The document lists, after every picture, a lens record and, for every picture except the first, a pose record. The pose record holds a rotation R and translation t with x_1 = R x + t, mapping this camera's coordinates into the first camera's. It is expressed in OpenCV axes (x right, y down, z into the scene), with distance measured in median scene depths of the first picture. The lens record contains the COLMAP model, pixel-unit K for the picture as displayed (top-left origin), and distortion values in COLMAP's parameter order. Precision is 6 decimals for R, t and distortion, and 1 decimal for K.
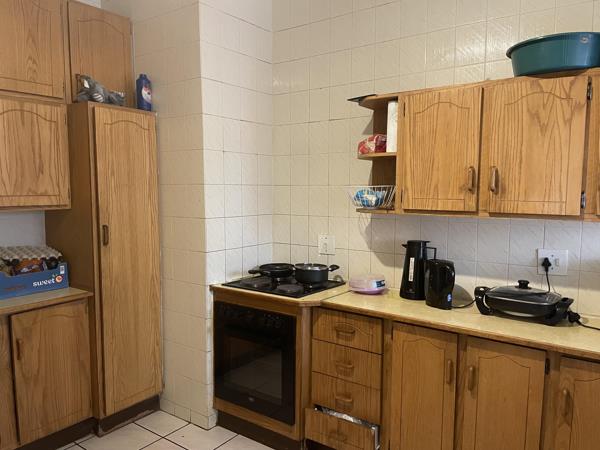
lens RADIAL K [[456.9, 0, 301.1], [0, 456.9, 232.0], [0, 0, 1]] dist [0.096783, -0.139697]
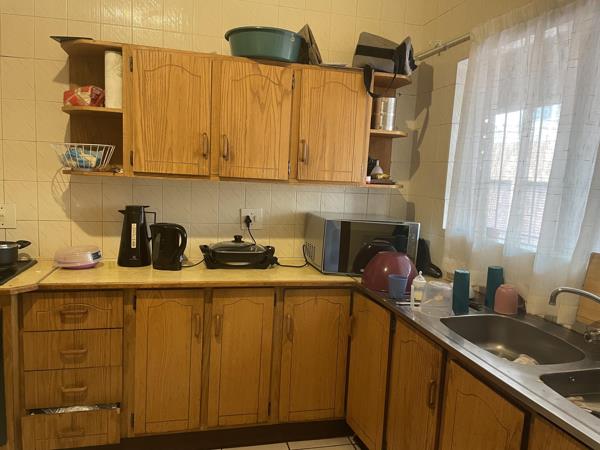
lens RADIAL K [[456.9, 0, 301.1], [0, 456.9, 232.0], [0, 0, 1]] dist [0.096783, -0.139697]
pose [[0.641845, -0.075431, 0.763116, -0.311759], [0.027867, 0.996787, 0.075090, 0.012711], [-0.766328, -0.026930, 0.641885, 0.133032]]
